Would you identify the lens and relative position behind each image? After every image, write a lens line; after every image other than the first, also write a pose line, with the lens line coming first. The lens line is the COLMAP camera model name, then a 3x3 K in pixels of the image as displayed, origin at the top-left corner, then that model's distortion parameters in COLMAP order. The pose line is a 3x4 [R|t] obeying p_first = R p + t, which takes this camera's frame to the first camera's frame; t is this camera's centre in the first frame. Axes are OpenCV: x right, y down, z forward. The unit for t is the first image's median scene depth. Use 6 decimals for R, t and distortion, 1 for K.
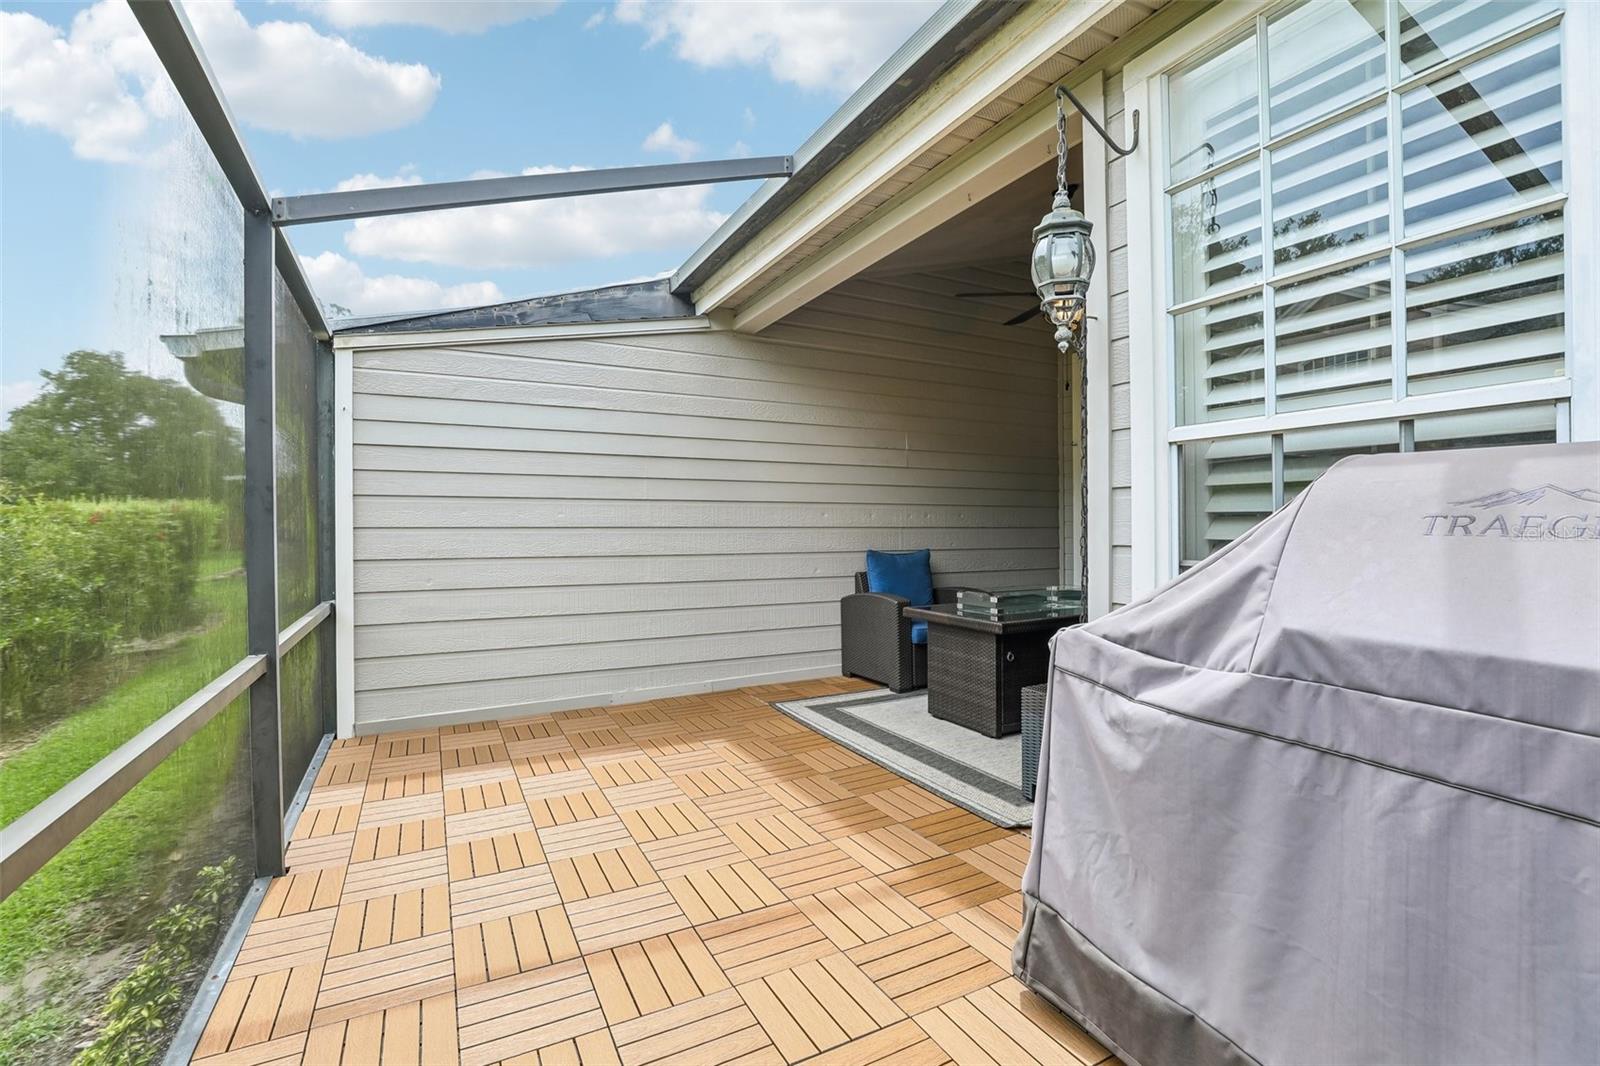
lens RADIAL K [[727.5, 0, 803.2], [0, 727.5, 527.6], [0, 0, 1]] dist [-0.041706, 0.011598]
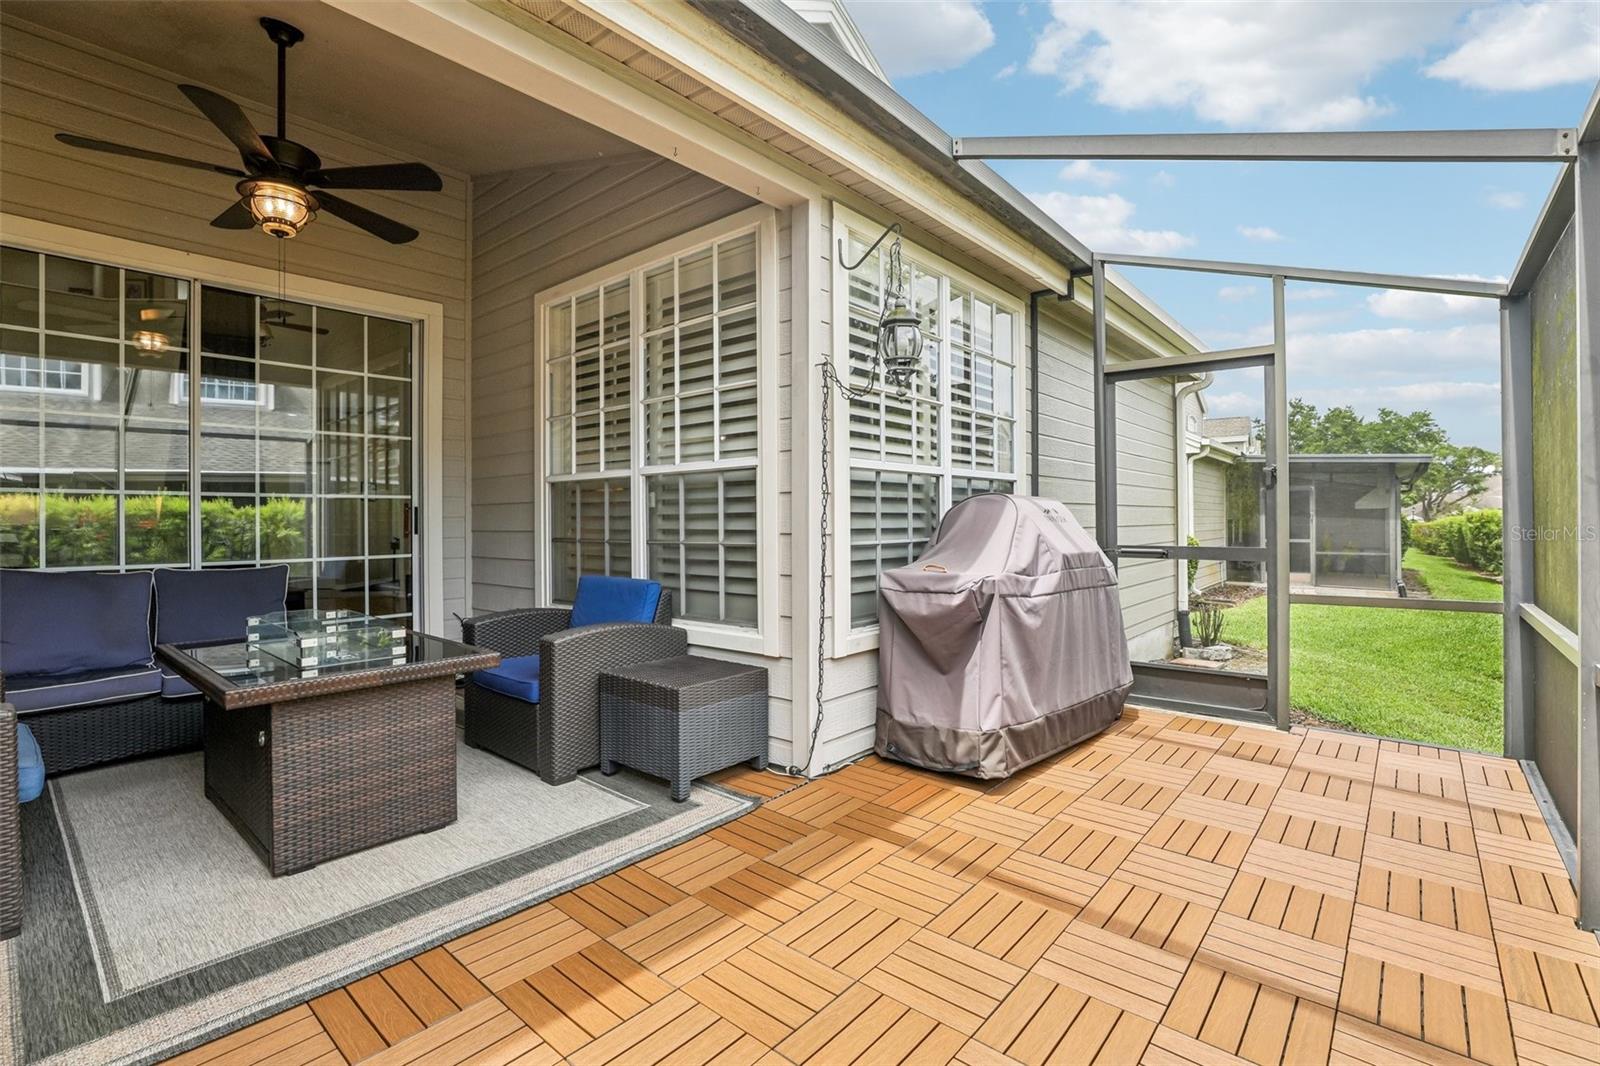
lens RADIAL K [[727.5, 0, 804.3], [0, 727.5, 528.2], [0, 0, 1]] dist [-0.041706, 0.011598]
pose [[-0.373150, -0.004731, 0.927759, -0.568417], [0.009820, 0.999911, 0.009049, -0.000353], [-0.927719, 0.012487, -0.373071, 1.041821]]
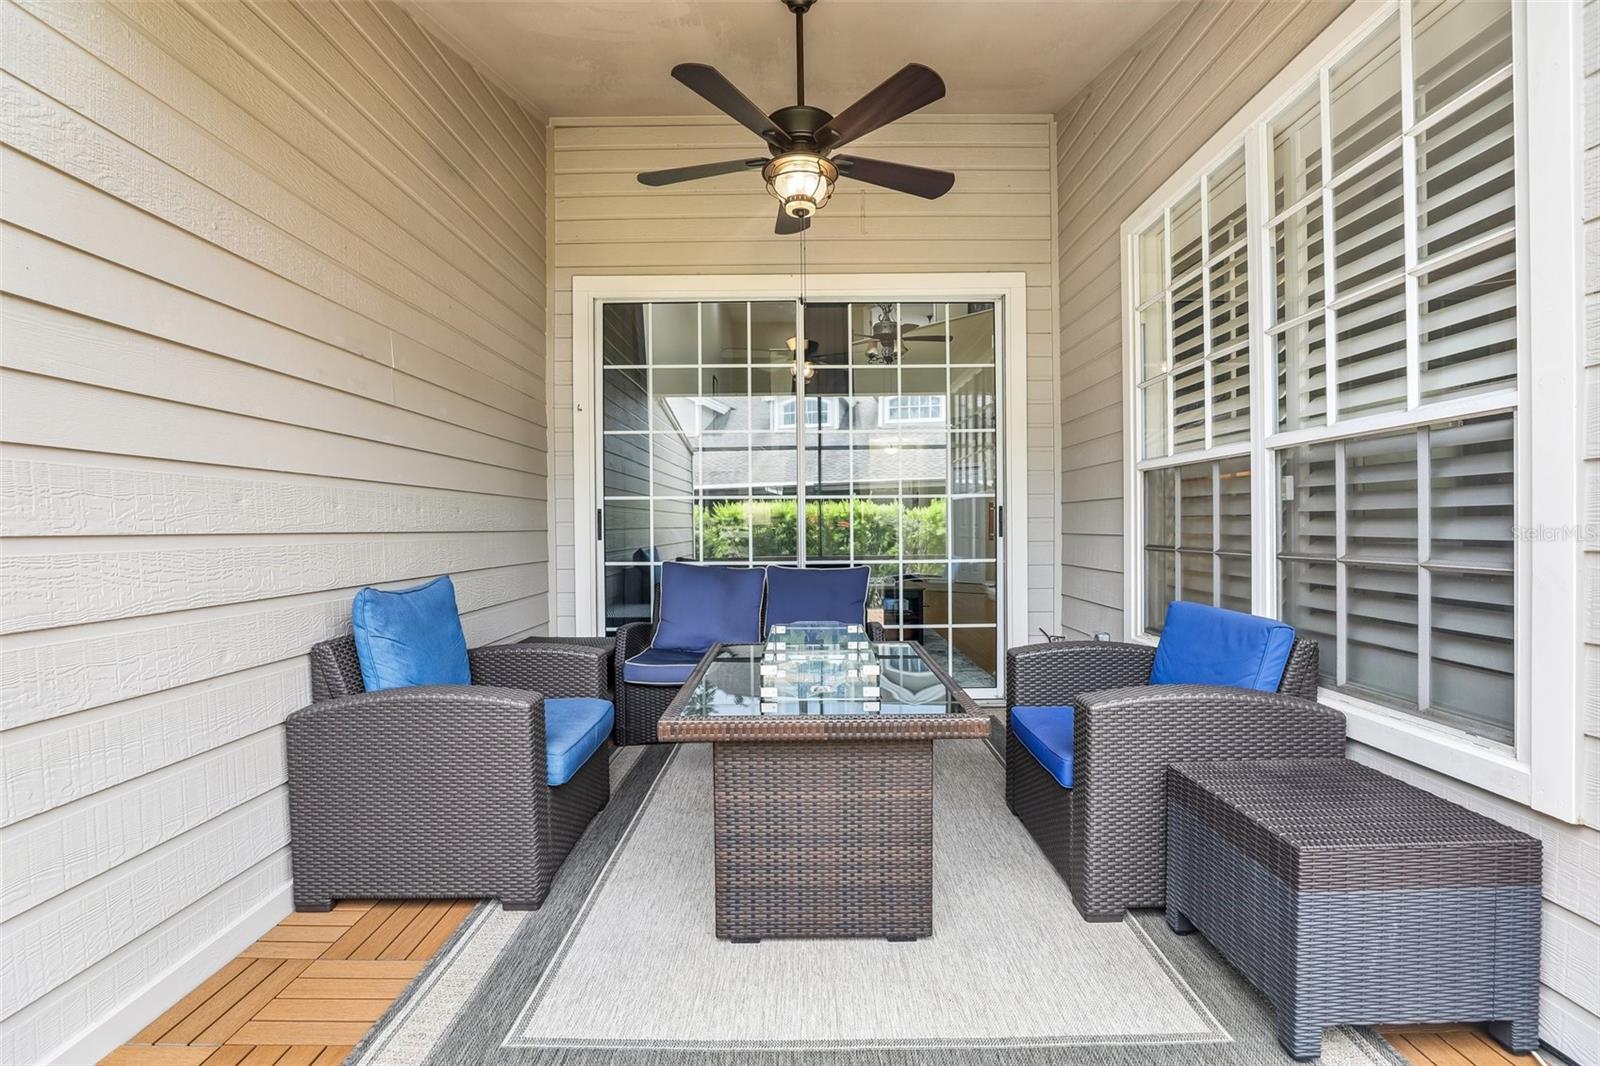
lens RADIAL K [[727.5, 0, 803.9], [0, 727.5, 531.3], [0, 0, 1]] dist [-0.041706, 0.011598]
pose [[0.464999, -0.008917, 0.885266, -0.249661], [0.009019, 0.999945, 0.005335, -0.002822], [-0.885265, 0.005504, 0.465054, 0.928775]]
